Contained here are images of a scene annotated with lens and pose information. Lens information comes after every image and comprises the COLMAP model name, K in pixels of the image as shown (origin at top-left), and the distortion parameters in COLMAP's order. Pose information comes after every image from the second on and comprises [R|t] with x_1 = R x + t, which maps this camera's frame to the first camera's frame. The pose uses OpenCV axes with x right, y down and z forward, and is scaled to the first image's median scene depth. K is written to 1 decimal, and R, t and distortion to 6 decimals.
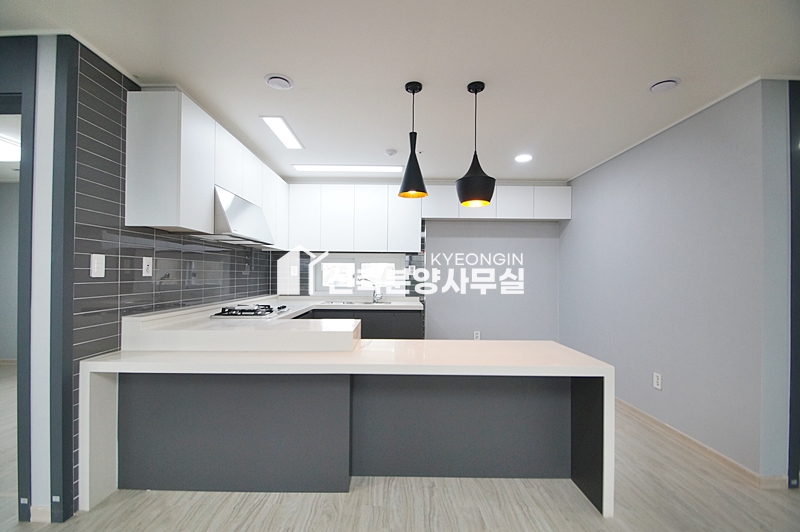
lens RADIAL K [[352.8, 0, 394.0], [0, 352.8, 272.1], [0, 0, 1]] dist [0.013990, -0.018087]
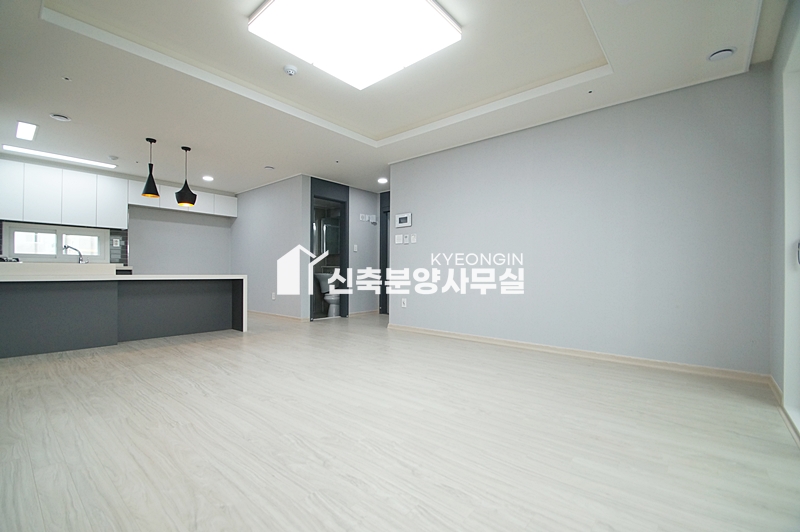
lens RADIAL K [[352.8, 0, 394.0], [0, 352.8, 272.1], [0, 0, 1]] dist [0.013990, -0.018087]
pose [[0.659460, -0.003841, 0.751730, -0.523446], [-0.005119, 0.999941, 0.009600, 0.175047], [-0.751722, -0.010179, 0.659402, -1.284337]]
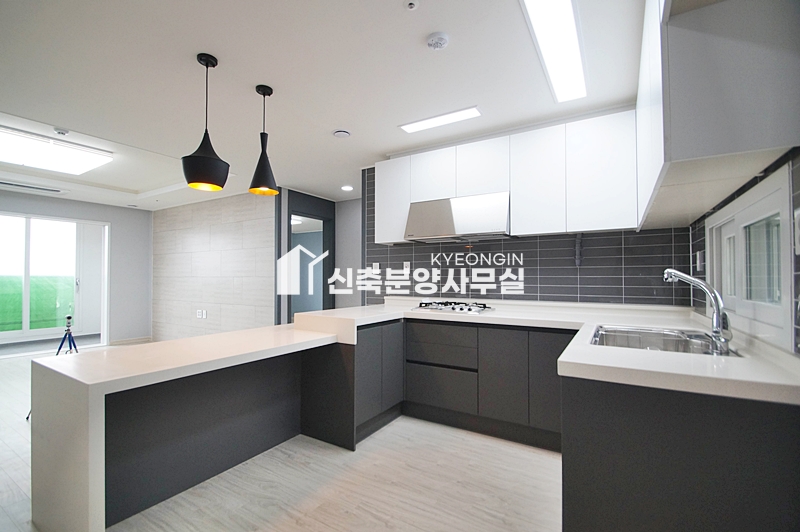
lens RADIAL K [[359.4, 0, 393.0], [0, 359.4, 272.1], [0, 0, 1]] dist [-0.002742, -0.000888]
pose [[-0.534971, -0.018804, -0.844661, 0.800344], [0.003347, 0.999697, -0.024376, 0.050600], [0.844864, -0.015867, -0.534746, 2.010782]]
